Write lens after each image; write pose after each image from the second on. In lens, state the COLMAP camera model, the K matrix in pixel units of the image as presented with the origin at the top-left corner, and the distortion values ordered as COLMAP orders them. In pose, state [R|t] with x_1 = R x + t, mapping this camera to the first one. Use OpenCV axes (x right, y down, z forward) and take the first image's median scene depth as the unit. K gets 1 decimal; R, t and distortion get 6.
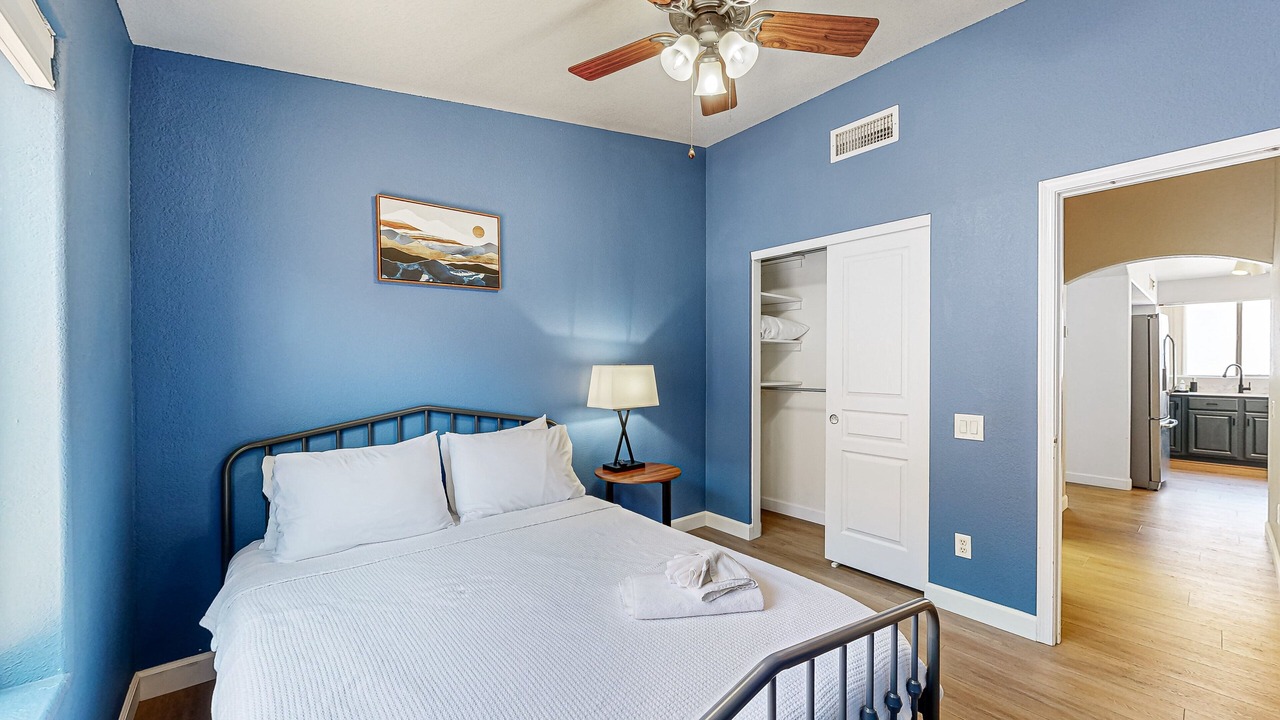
lens RADIAL K [[497.1, 0, 640.0], [0, 497.1, 360.0], [0, 0, 1]] dist [0.000045, -0.000025]
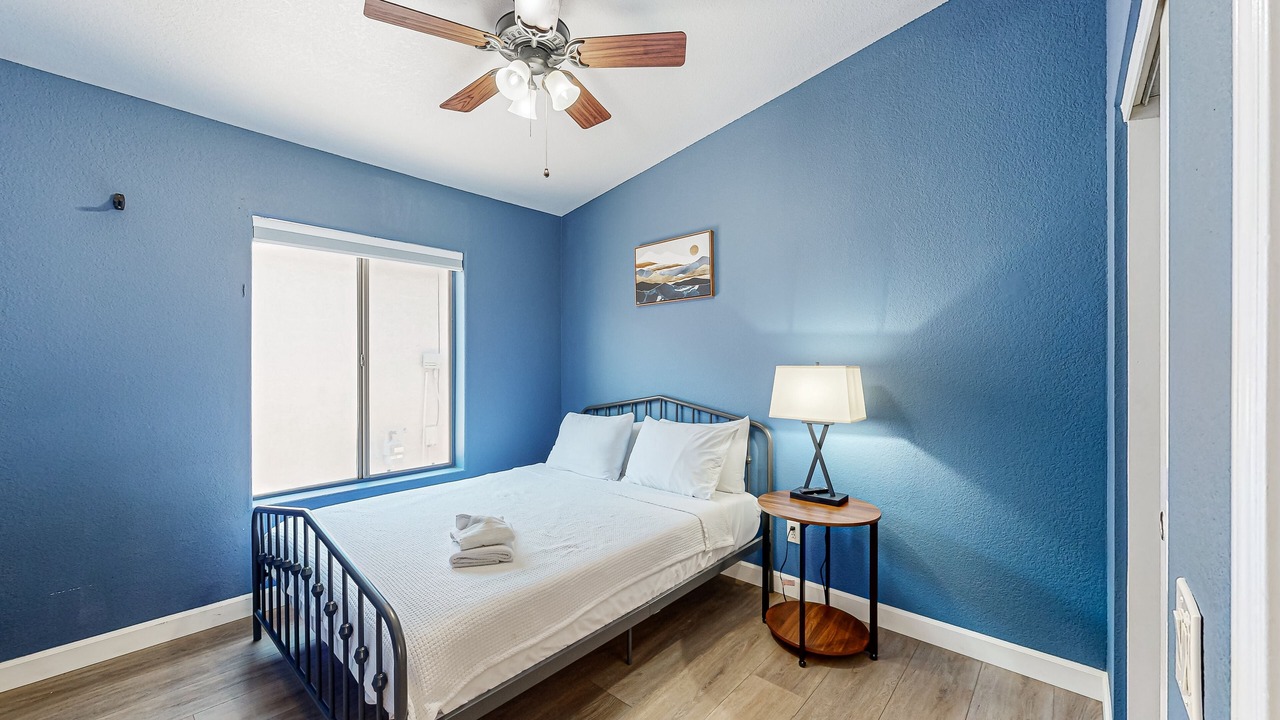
lens RADIAL K [[472.8, 0, 636.6], [0, 472.8, 363.9], [0, 0, 1]] dist [0.016780, 0.000024]
pose [[0.153917, 0.001922, -0.988082, 0.766128], [0.003118, 0.999992, 0.002431, 0.005559], [0.988079, -0.003455, 0.153910, 0.712754]]
